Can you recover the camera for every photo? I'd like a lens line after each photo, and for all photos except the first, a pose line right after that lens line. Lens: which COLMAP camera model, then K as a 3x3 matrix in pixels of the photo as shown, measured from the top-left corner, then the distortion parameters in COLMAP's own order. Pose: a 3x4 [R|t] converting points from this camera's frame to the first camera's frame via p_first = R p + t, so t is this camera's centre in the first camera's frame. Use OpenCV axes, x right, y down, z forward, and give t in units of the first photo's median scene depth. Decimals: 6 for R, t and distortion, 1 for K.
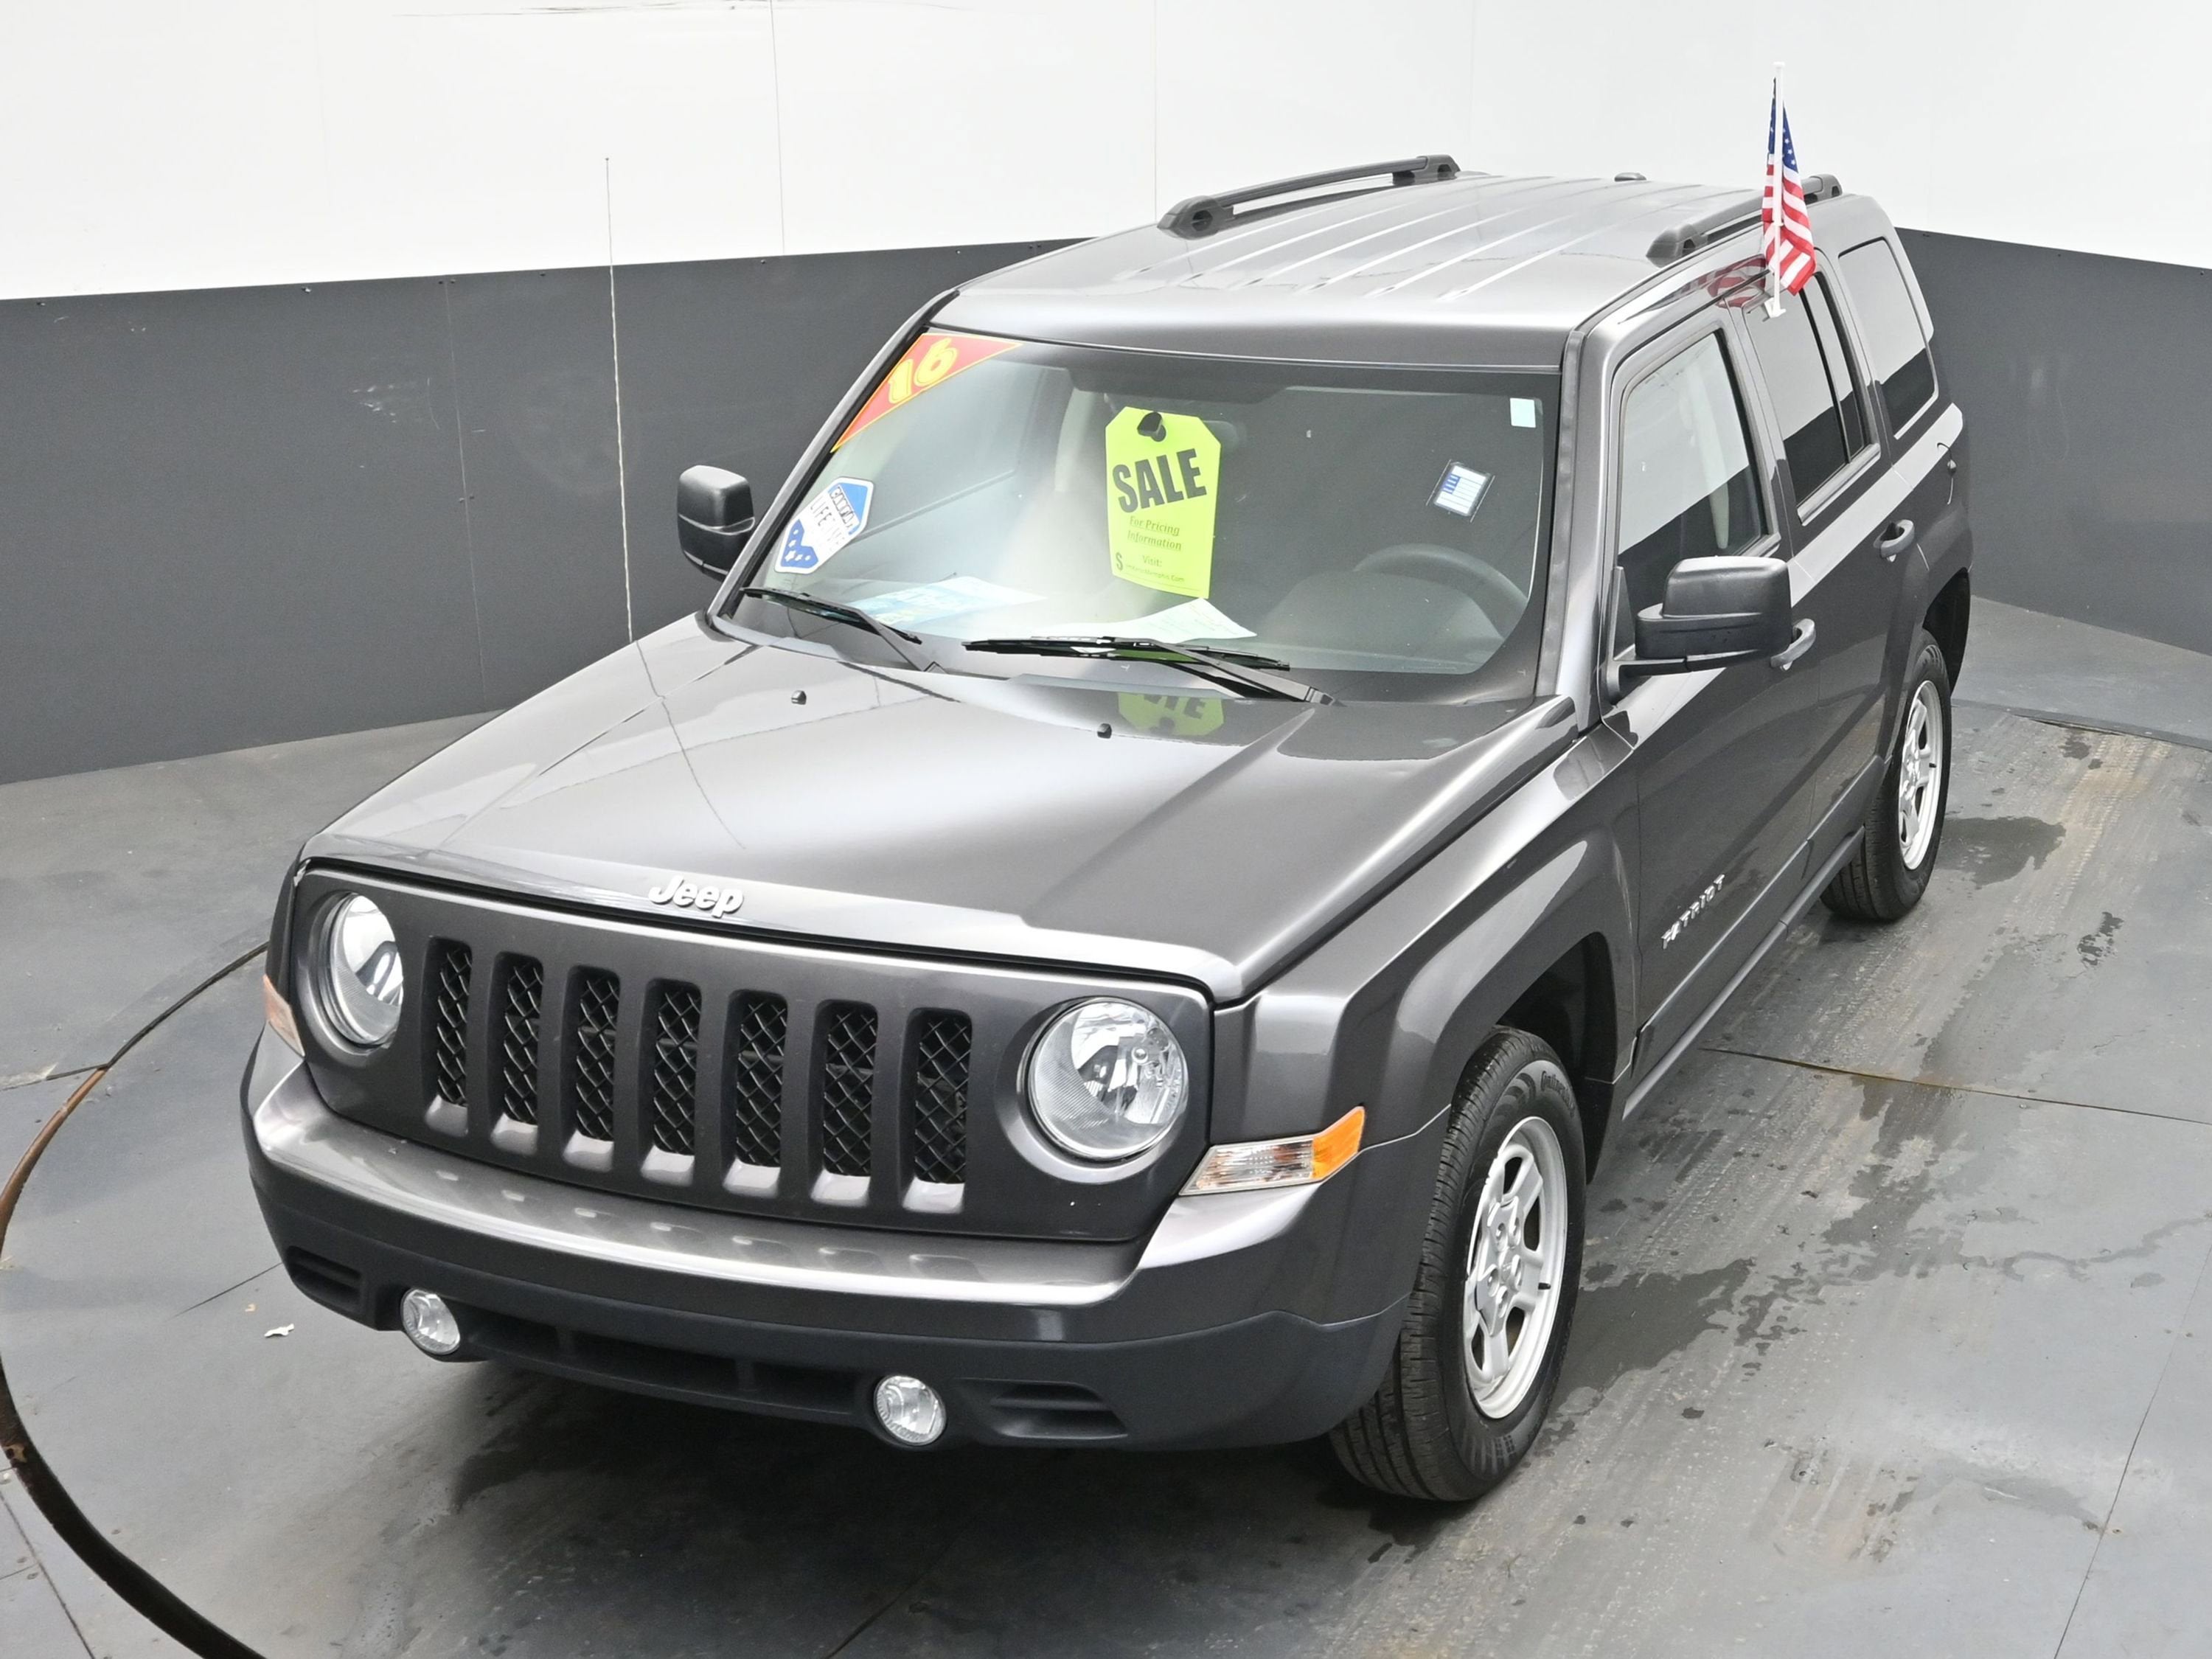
lens RADIAL K [[2585.3, 0, 1423.3], [0, 2585.3, 841.1], [0, 0, 1]] dist [0.002045, -0.032031]
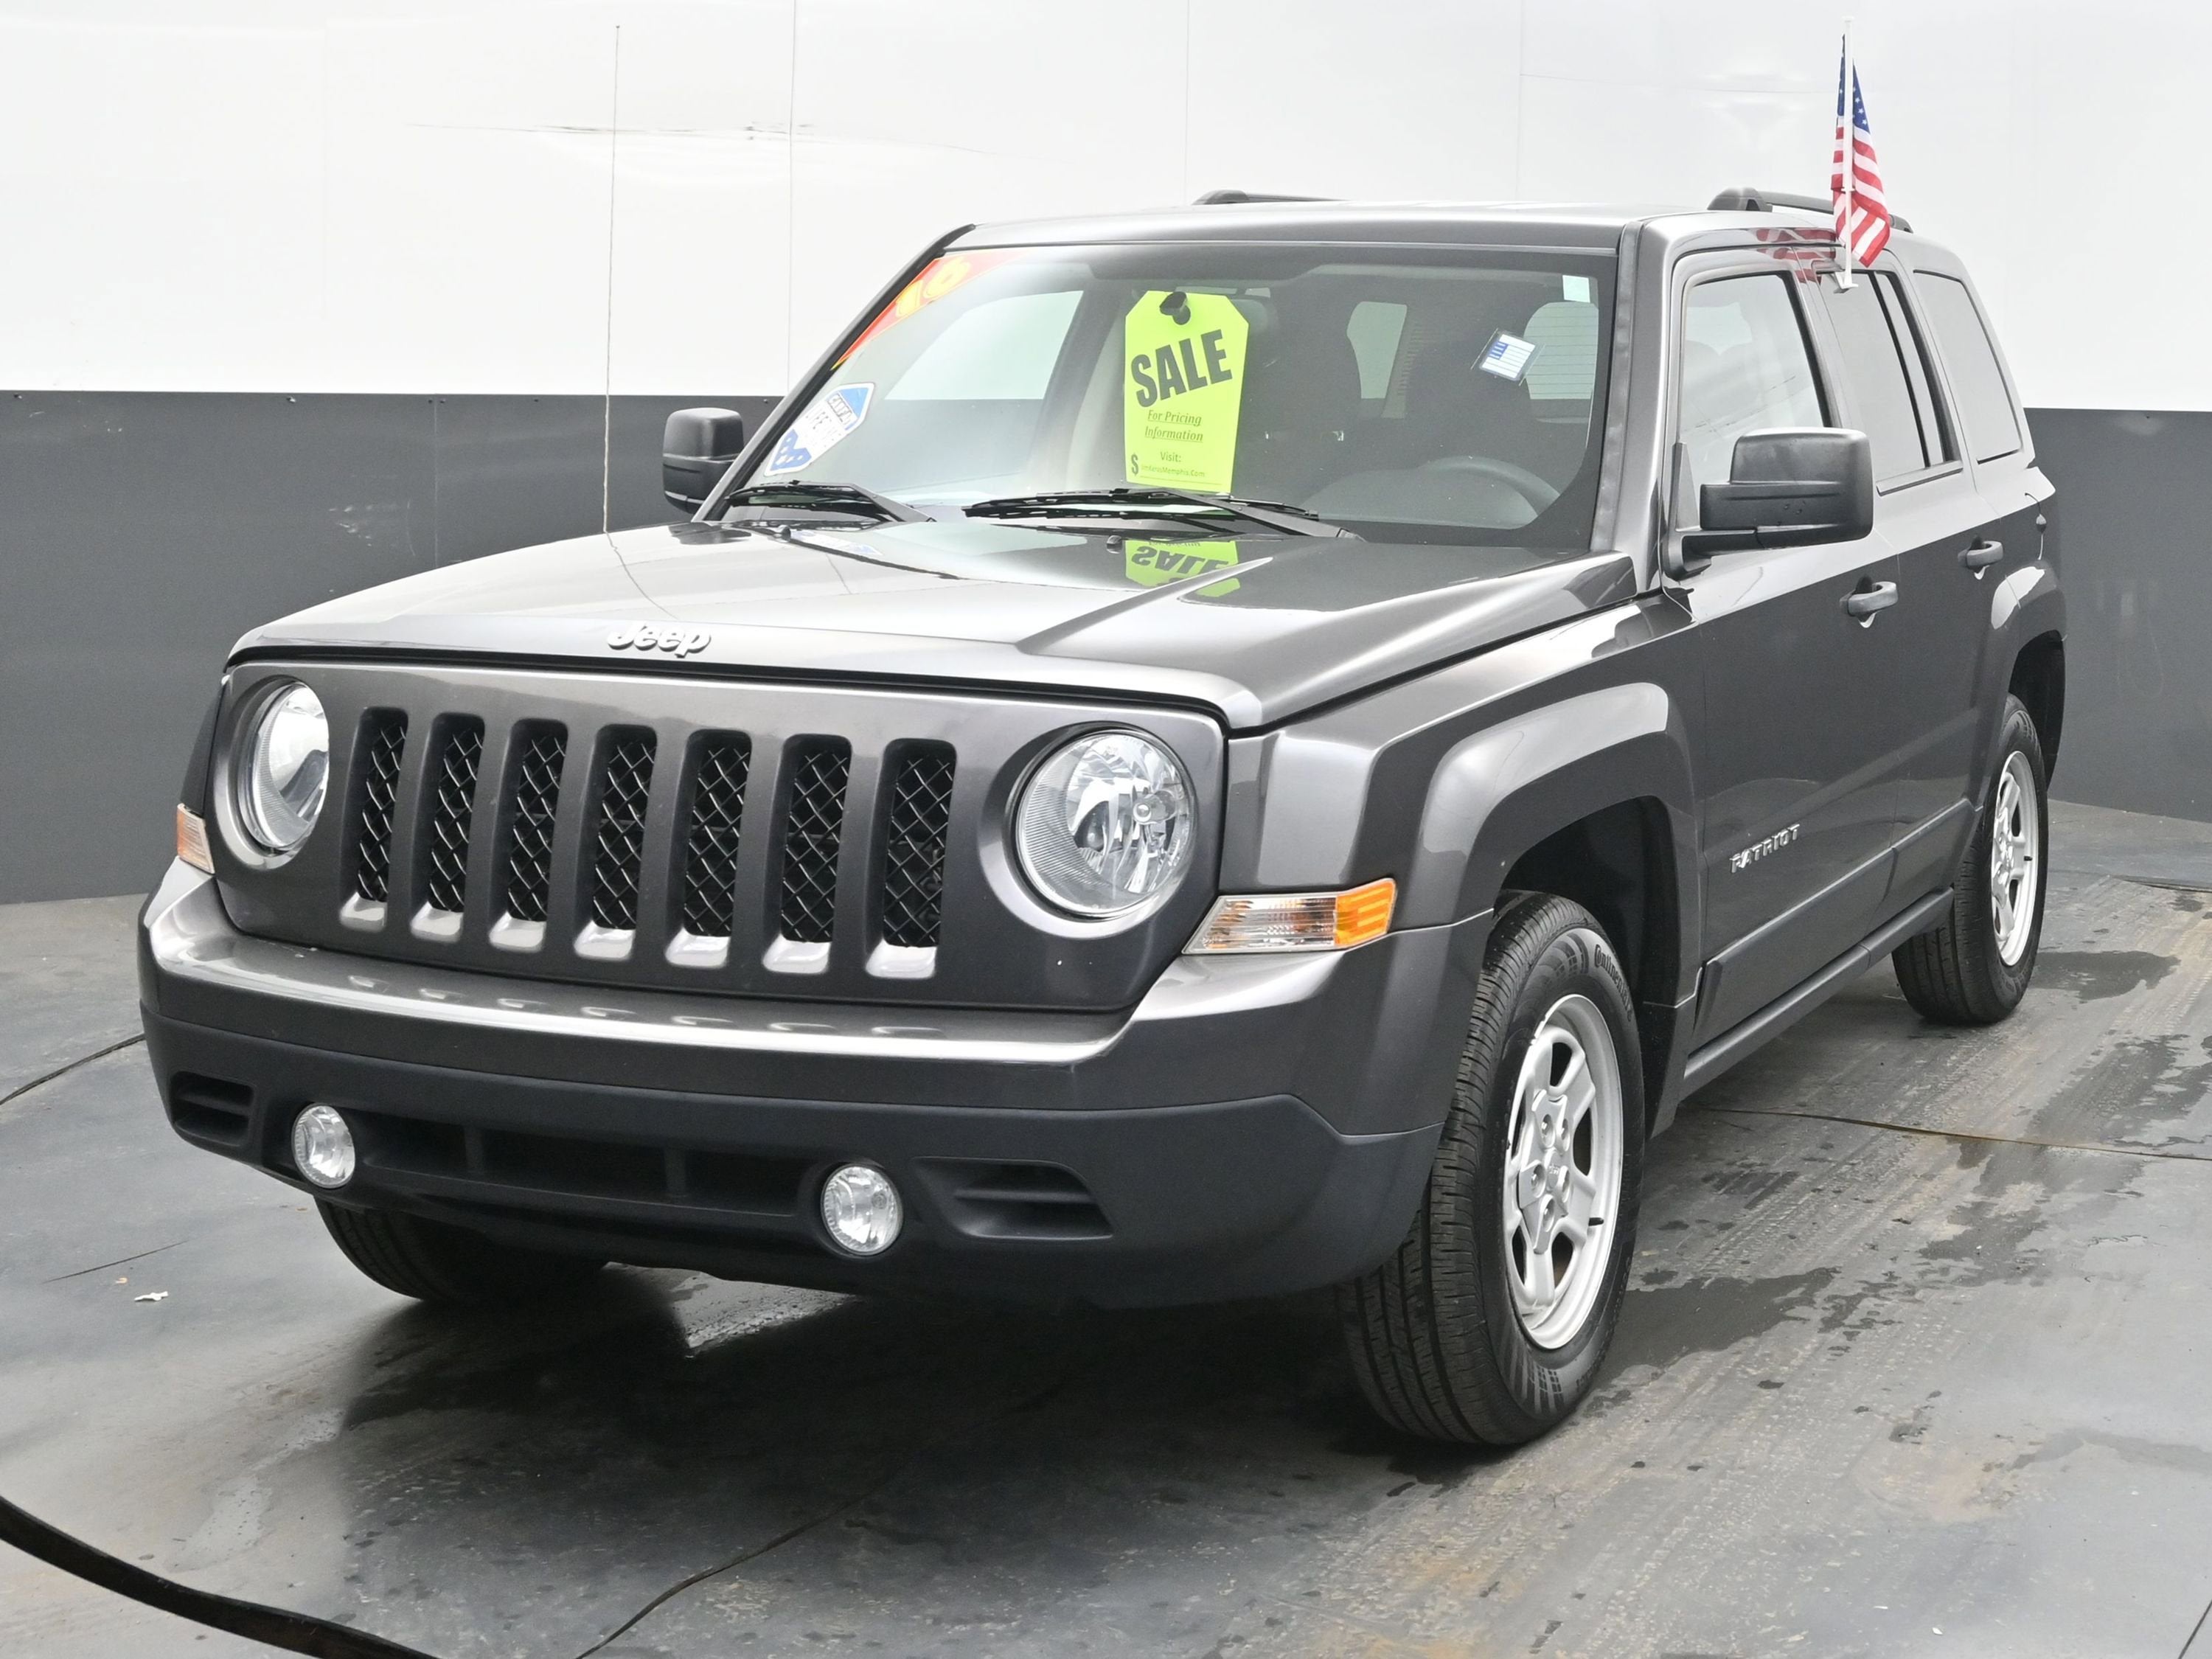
lens RADIAL K [[2810.7, 0, 1317.5], [0, 2810.7, 673.0], [0, 0, 1]] dist [-0.004935, 0.015283]
pose [[0.998690, 0.015057, -0.048911, -0.002806], [-0.024556, 0.979516, -0.199864, 0.179551], [0.044900, 0.200804, 0.978602, 0.042550]]
